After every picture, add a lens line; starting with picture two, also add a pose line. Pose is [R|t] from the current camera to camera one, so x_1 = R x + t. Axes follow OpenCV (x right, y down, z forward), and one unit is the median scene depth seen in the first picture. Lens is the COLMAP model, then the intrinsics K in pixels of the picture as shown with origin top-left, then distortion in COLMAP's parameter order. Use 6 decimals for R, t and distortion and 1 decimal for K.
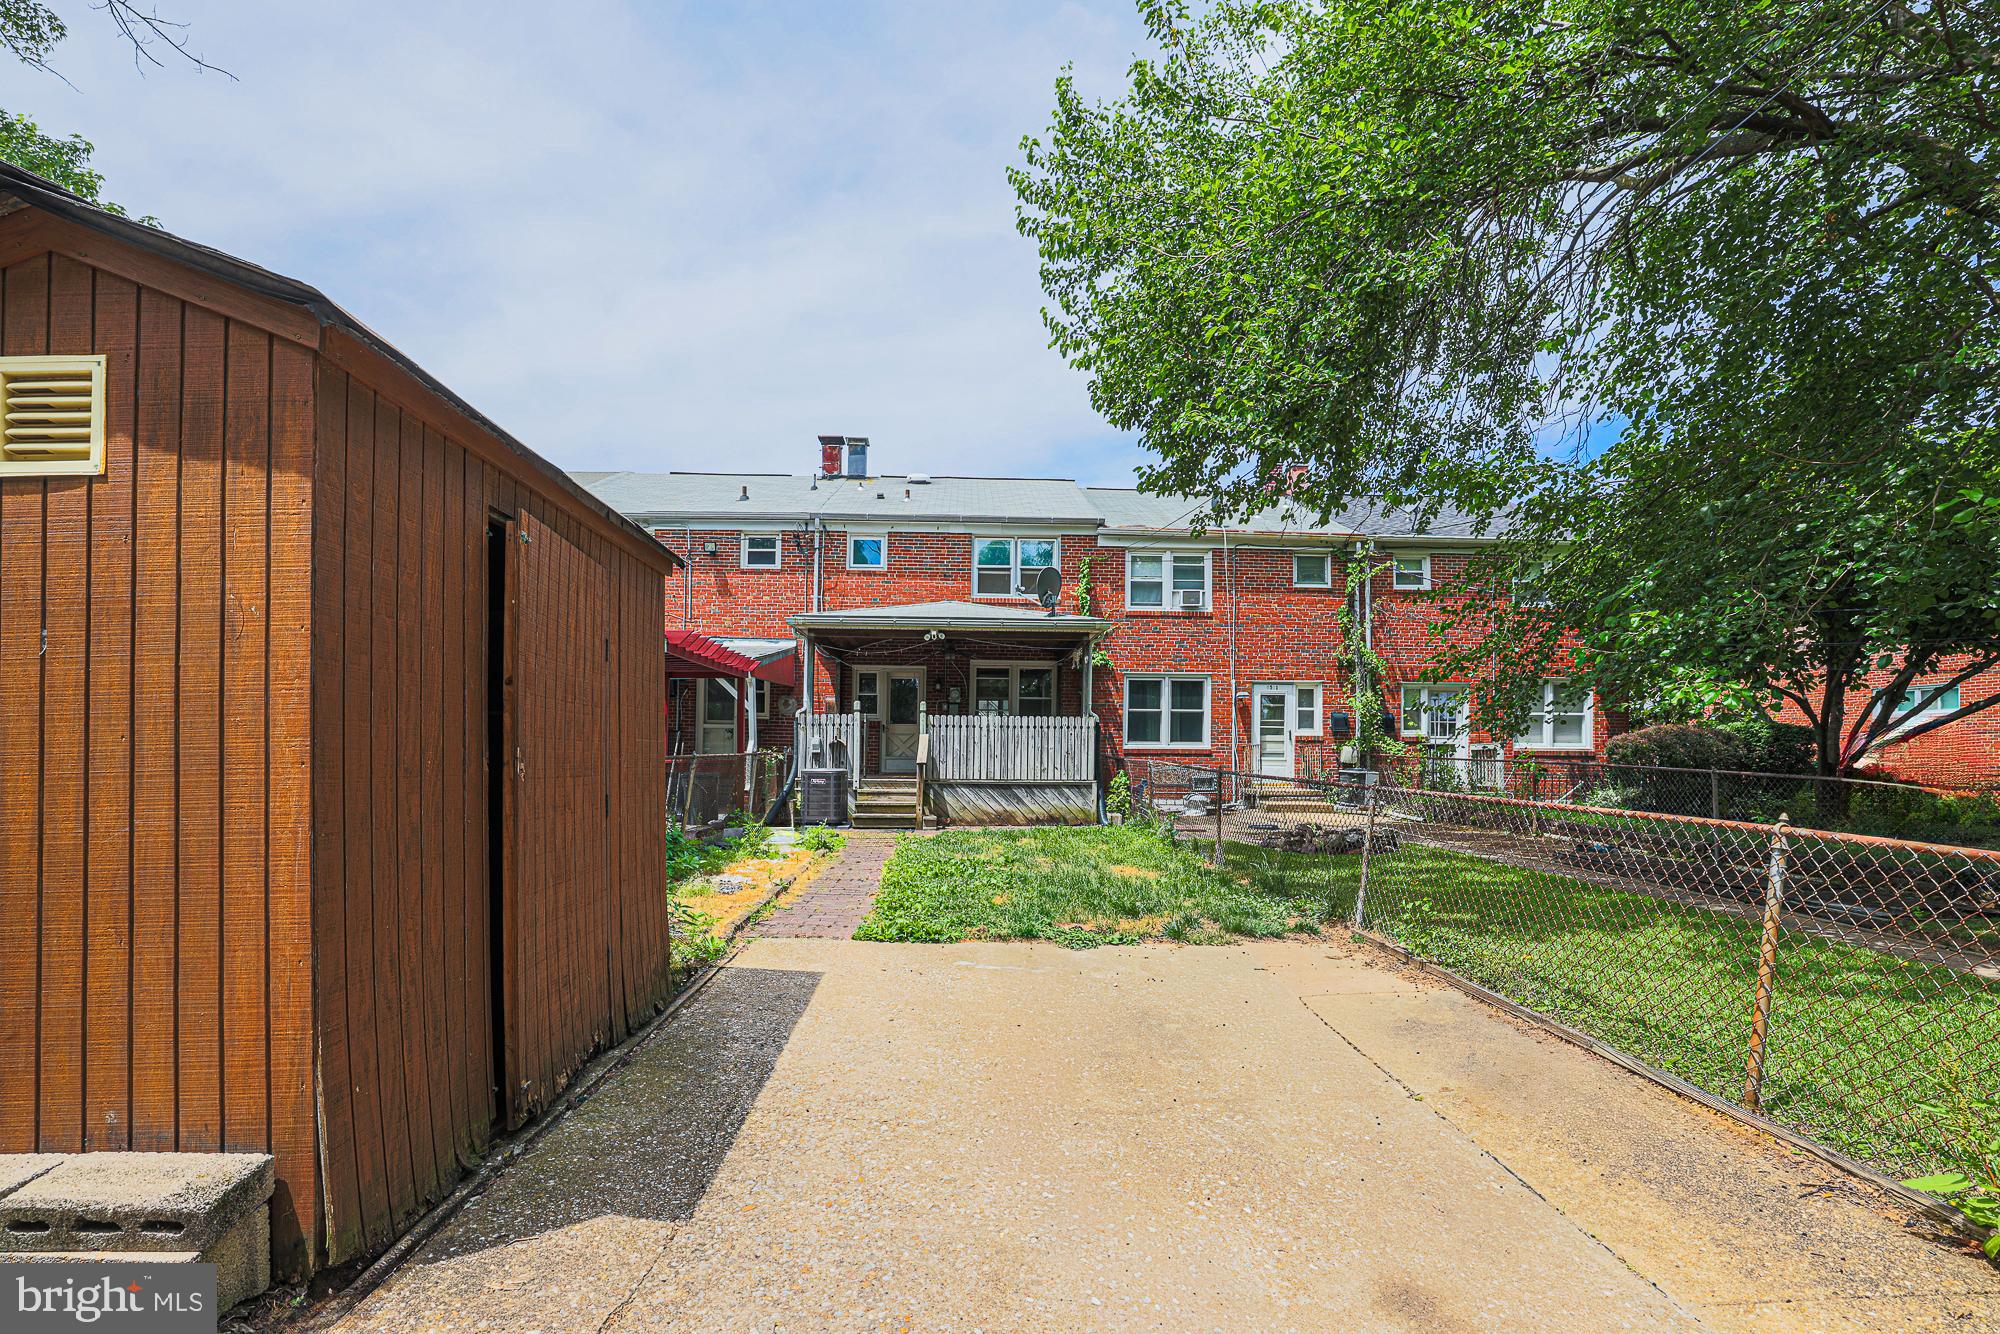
lens RADIAL K [[882.3, 0, 940.0], [0, 882.3, 714.1], [0, 0, 1]] dist [-0.078018, -0.000015]
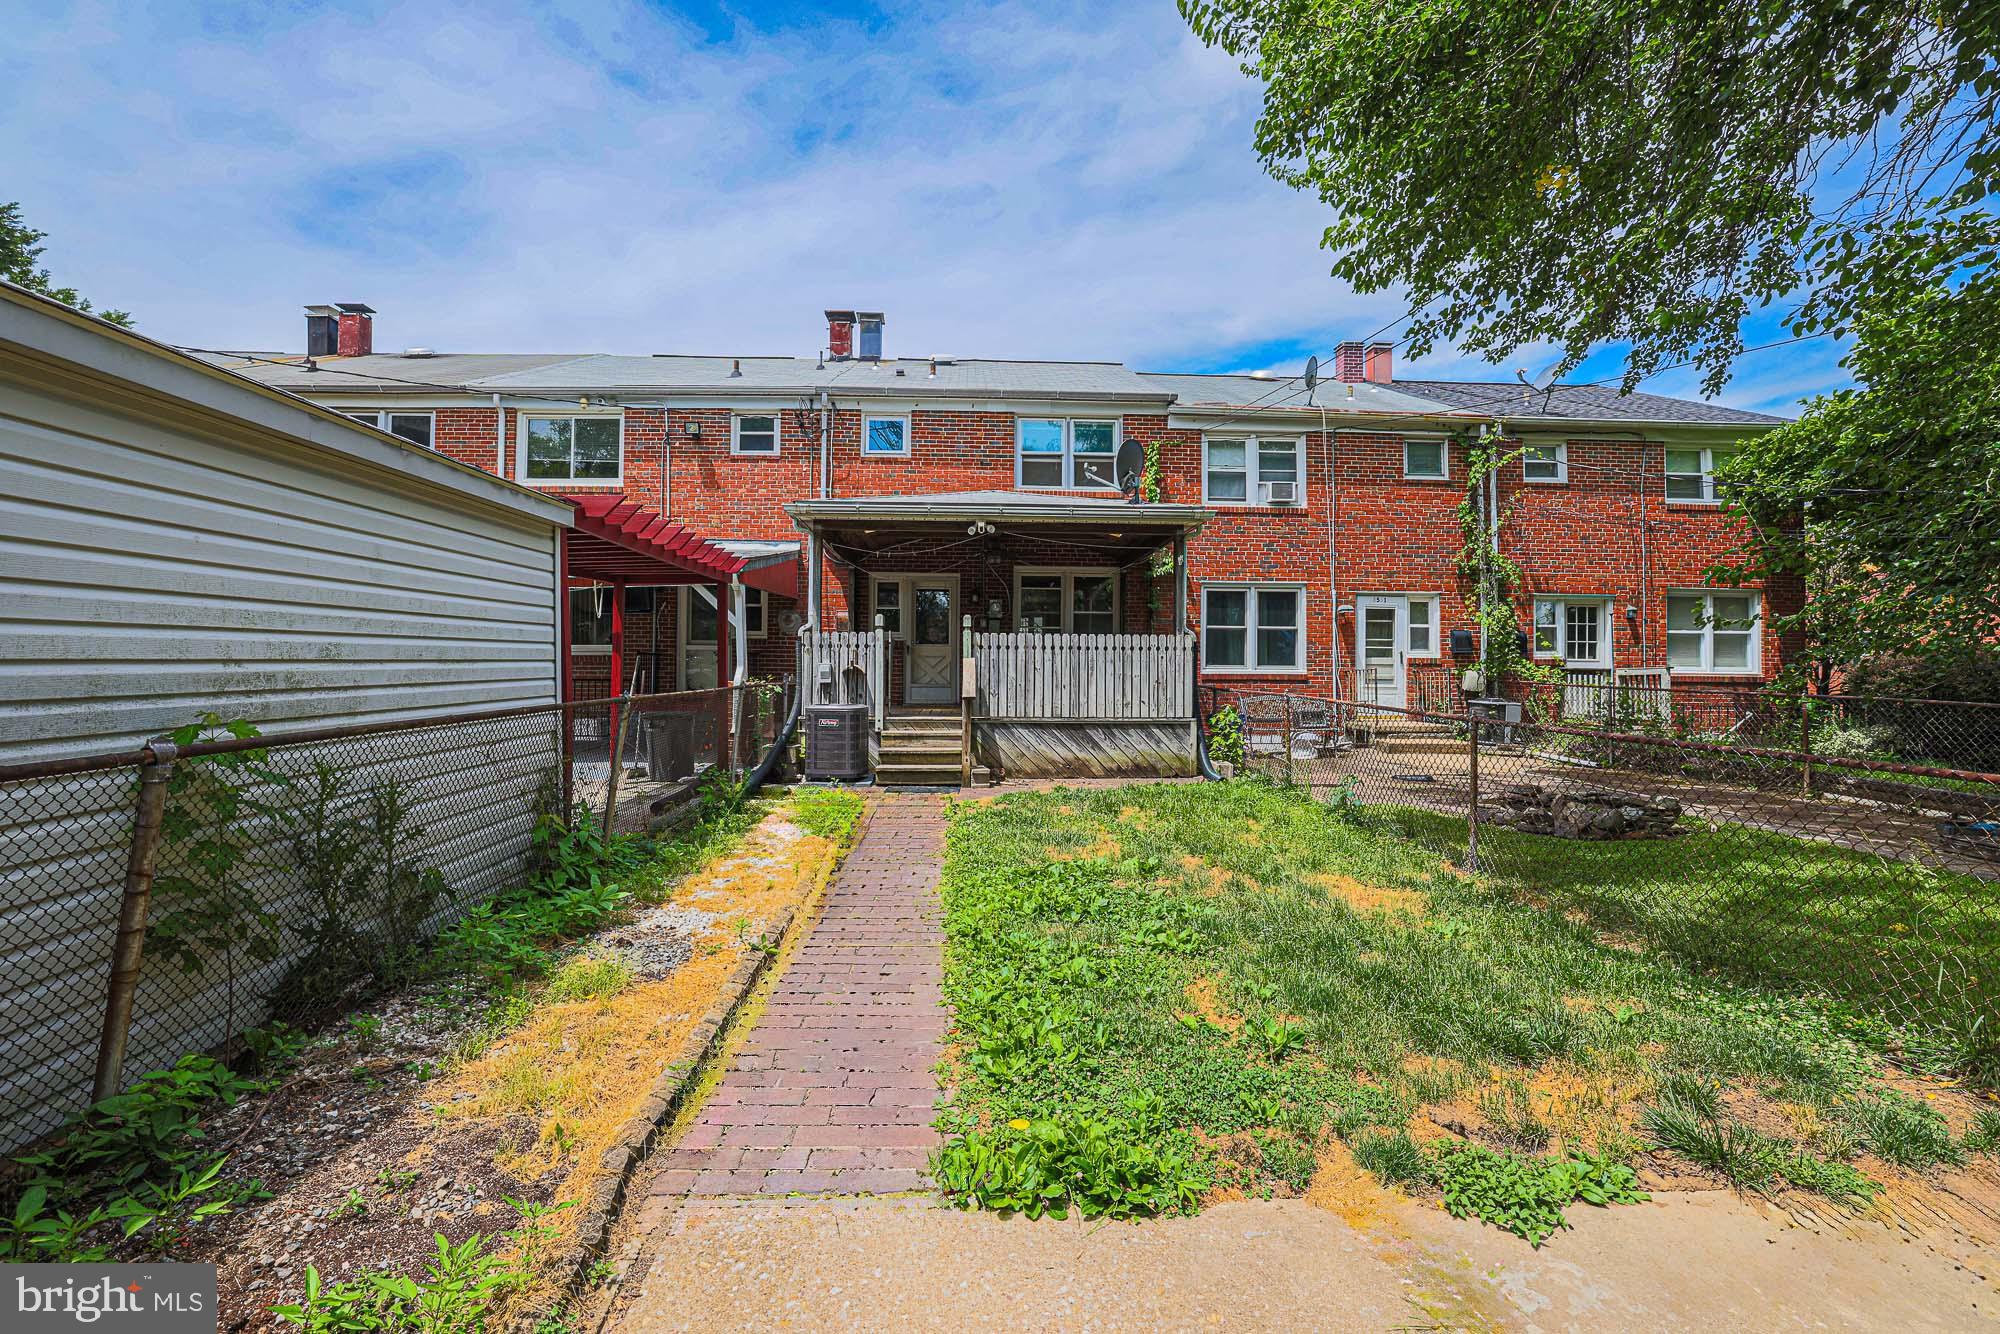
lens RADIAL K [[900.4, 0, 1000.0], [0, 900.4, 667.0], [0, 0, 1]] dist [-0.057764, -0.000070]
pose [[0.998603, -0.003529, 0.052716, -0.025711], [0.001578, 0.999314, 0.037010, 0.001532], [-0.052810, -0.036875, 0.997924, 0.181091]]
